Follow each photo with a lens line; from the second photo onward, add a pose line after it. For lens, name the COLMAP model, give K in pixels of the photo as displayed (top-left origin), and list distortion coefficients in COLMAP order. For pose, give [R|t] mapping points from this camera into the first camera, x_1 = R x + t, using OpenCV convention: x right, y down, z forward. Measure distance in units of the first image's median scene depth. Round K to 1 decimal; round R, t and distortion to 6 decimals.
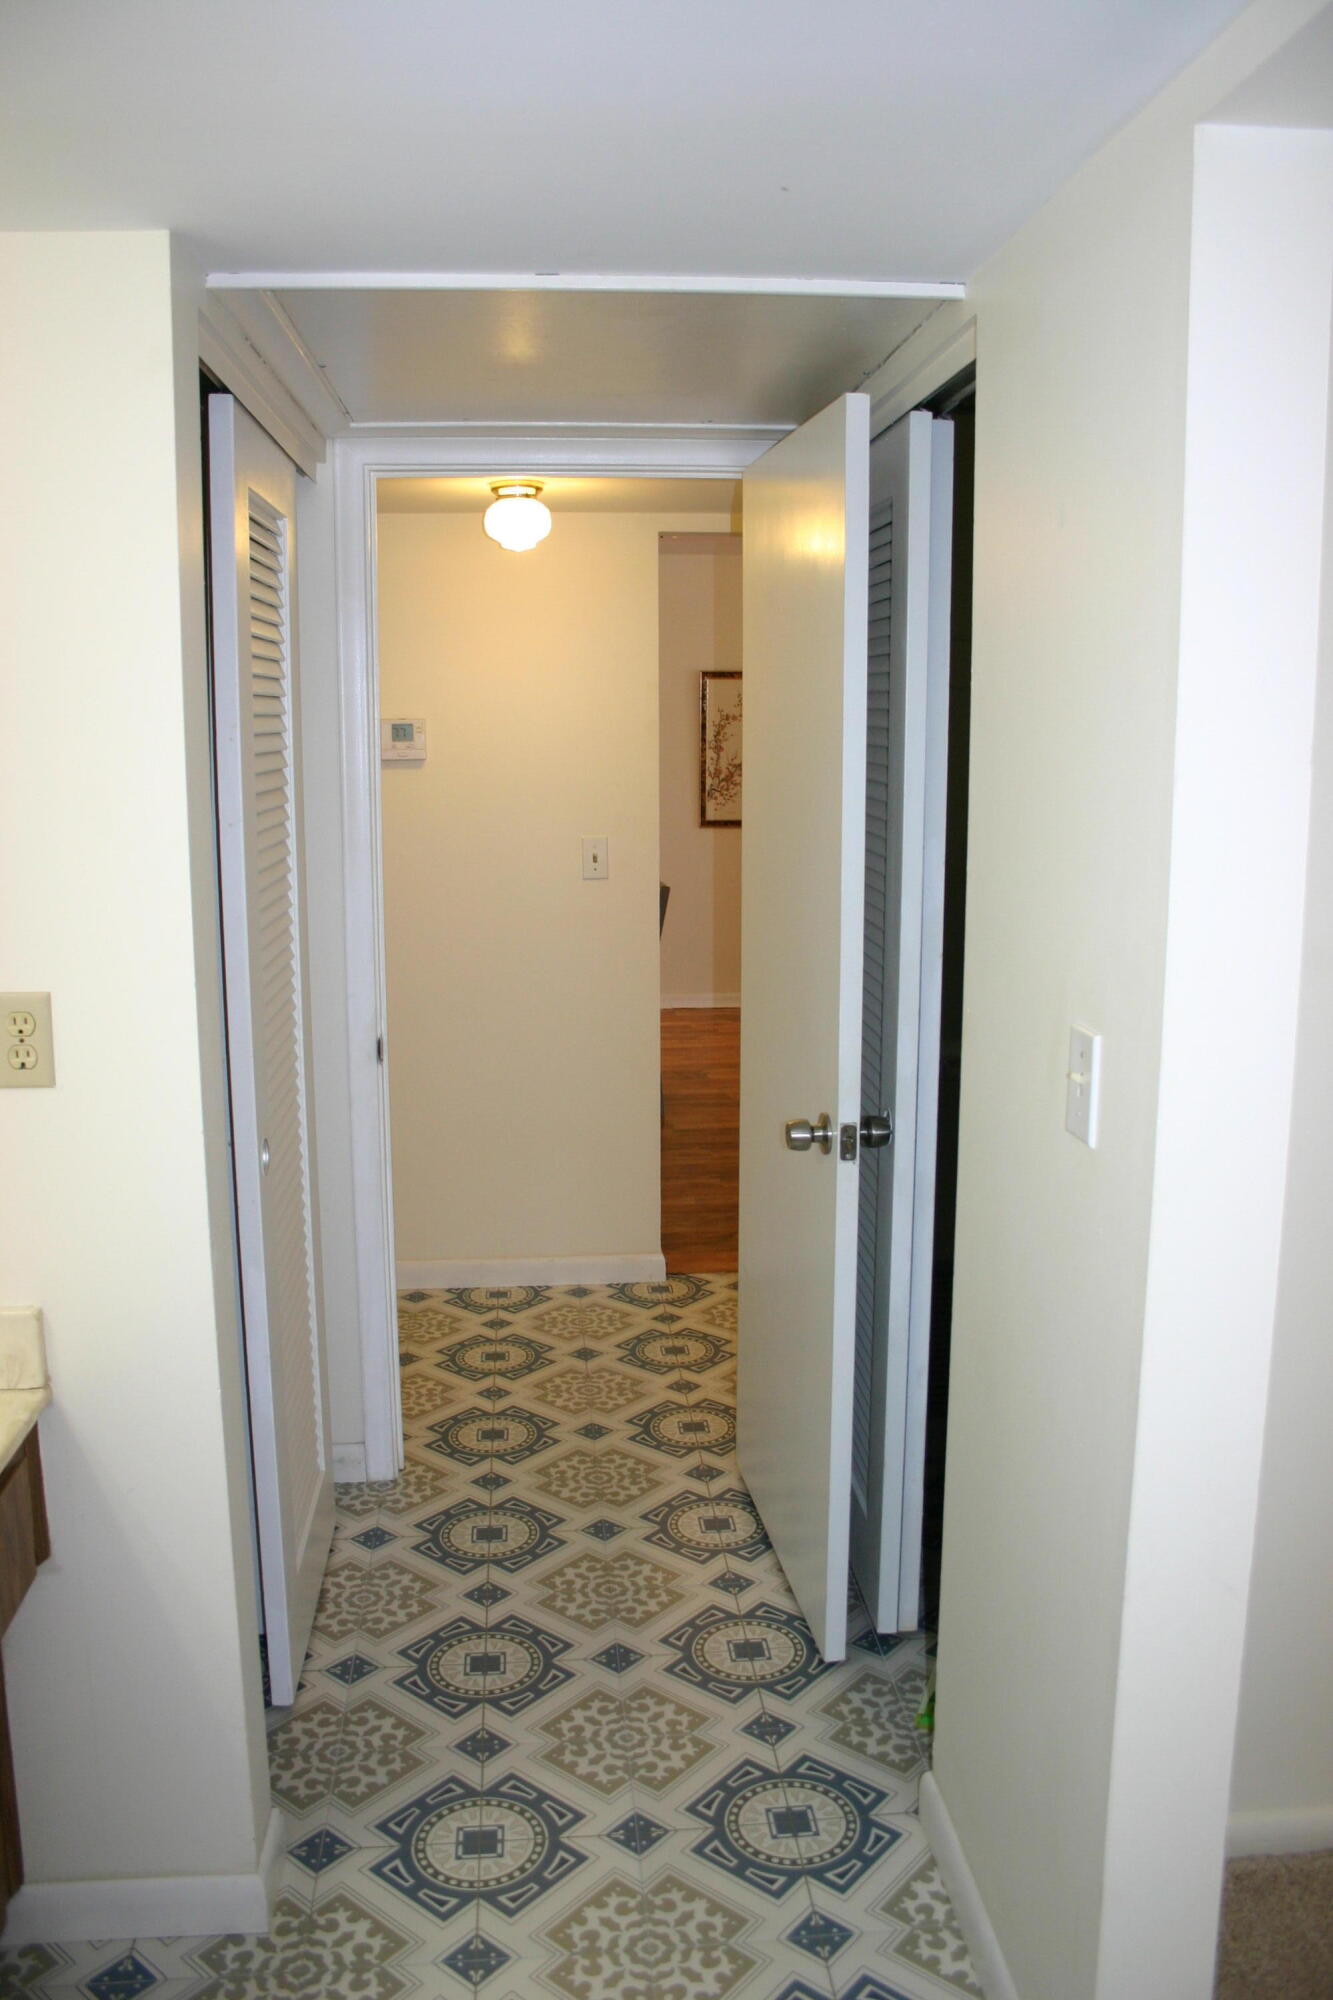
lens RADIAL K [[1610.9, 0, 670.5], [0, 1610.9, 989.2], [0, 0, 1]] dist [-0.153916, 0.124881]
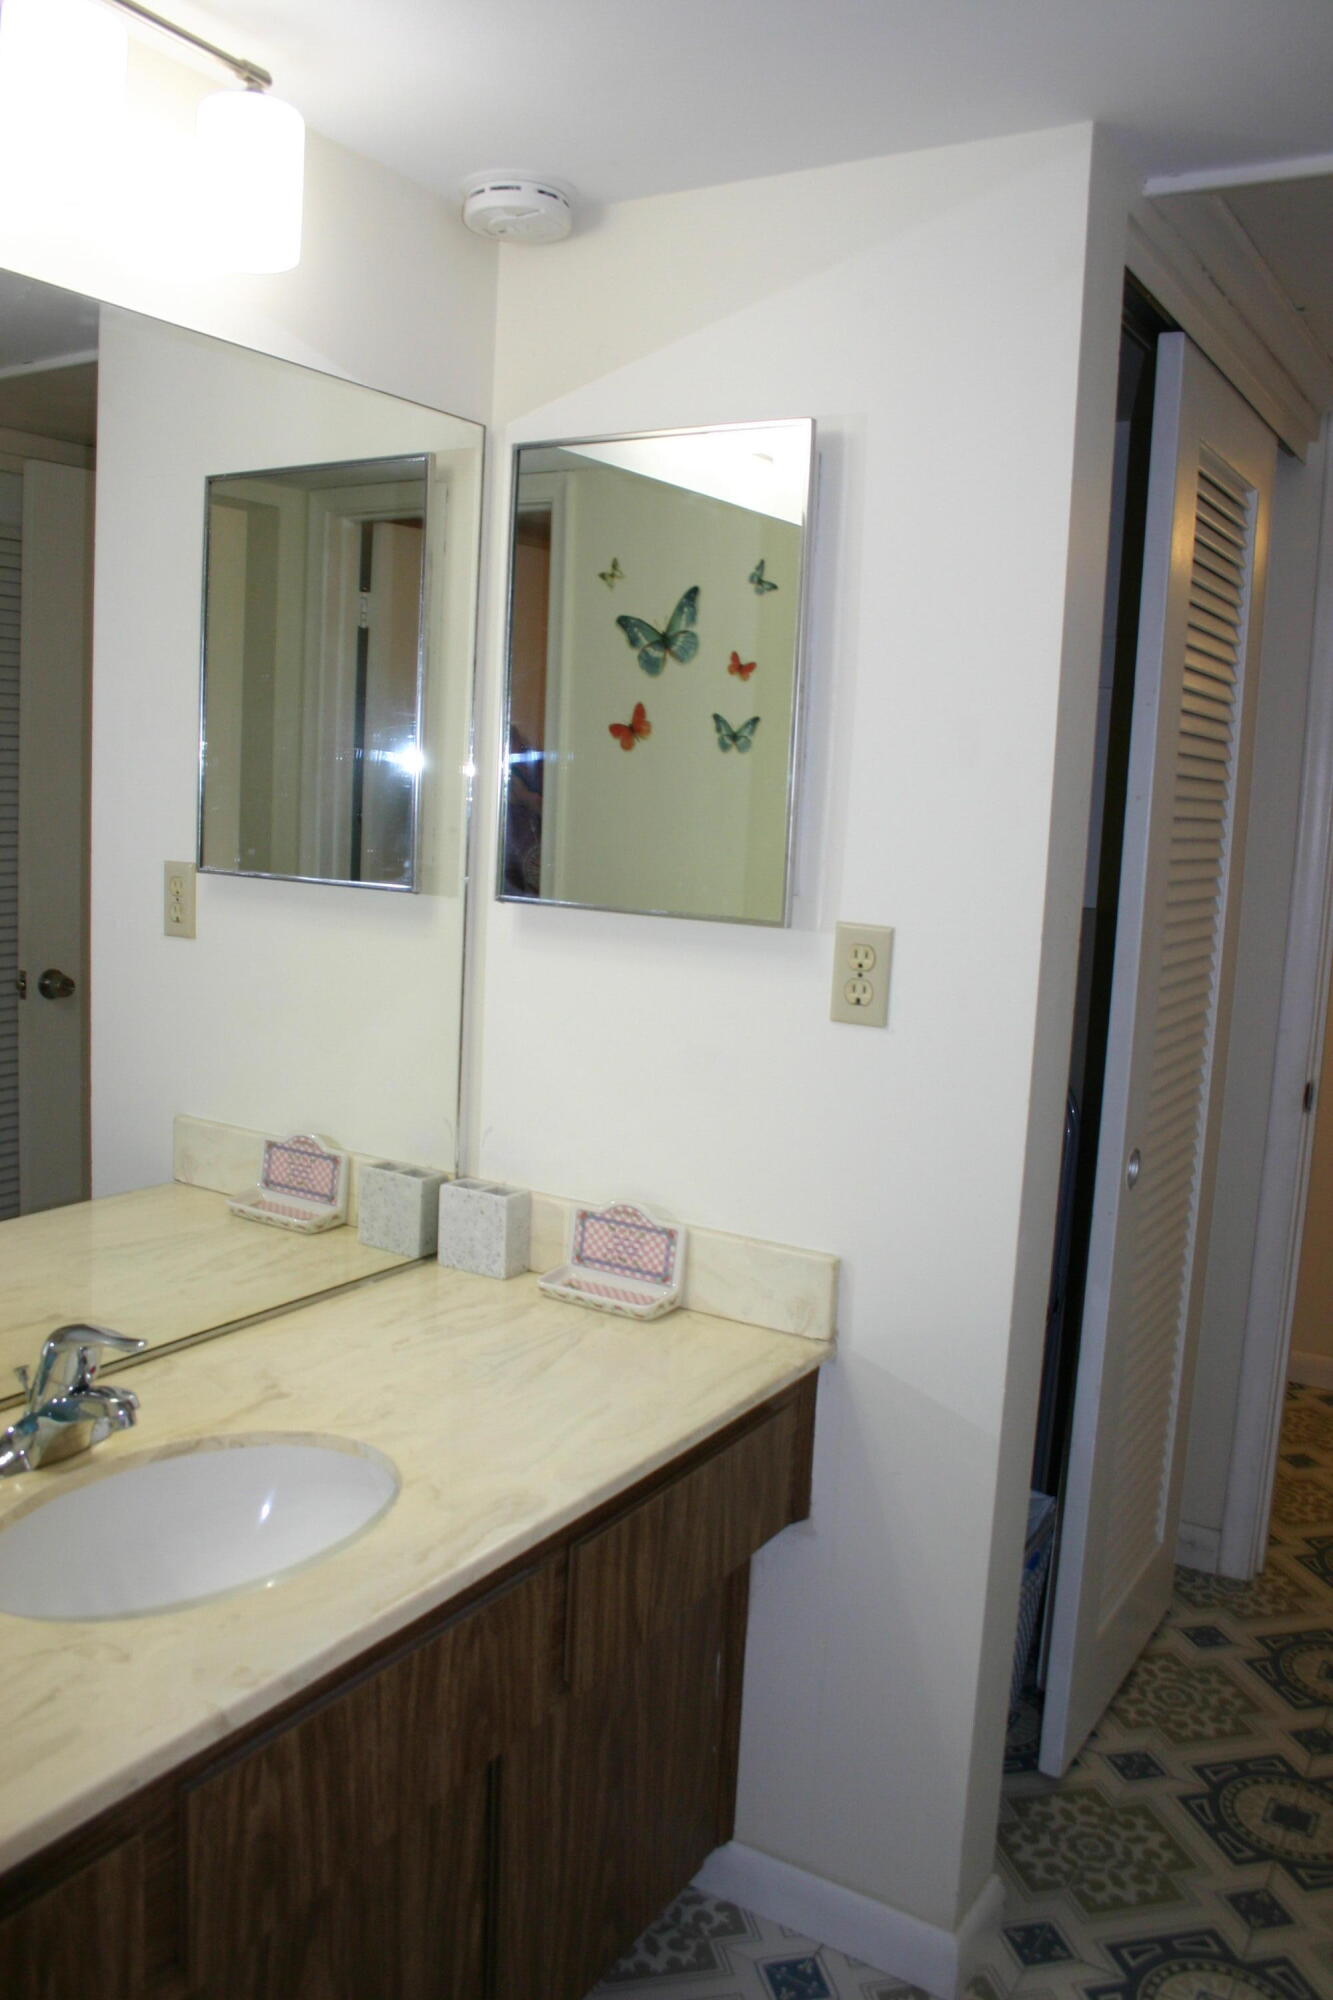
lens RADIAL K [[1610.9, 0, 670.5], [0, 1610.9, 989.2], [0, 0, 1]] dist [-0.153916, 0.124881]
pose [[0.800975, 0.115828, -0.587386, 0.053626], [-0.148430, 0.988895, -0.007400, 0.048115], [0.580006, 0.093112, 0.809273, 0.101378]]
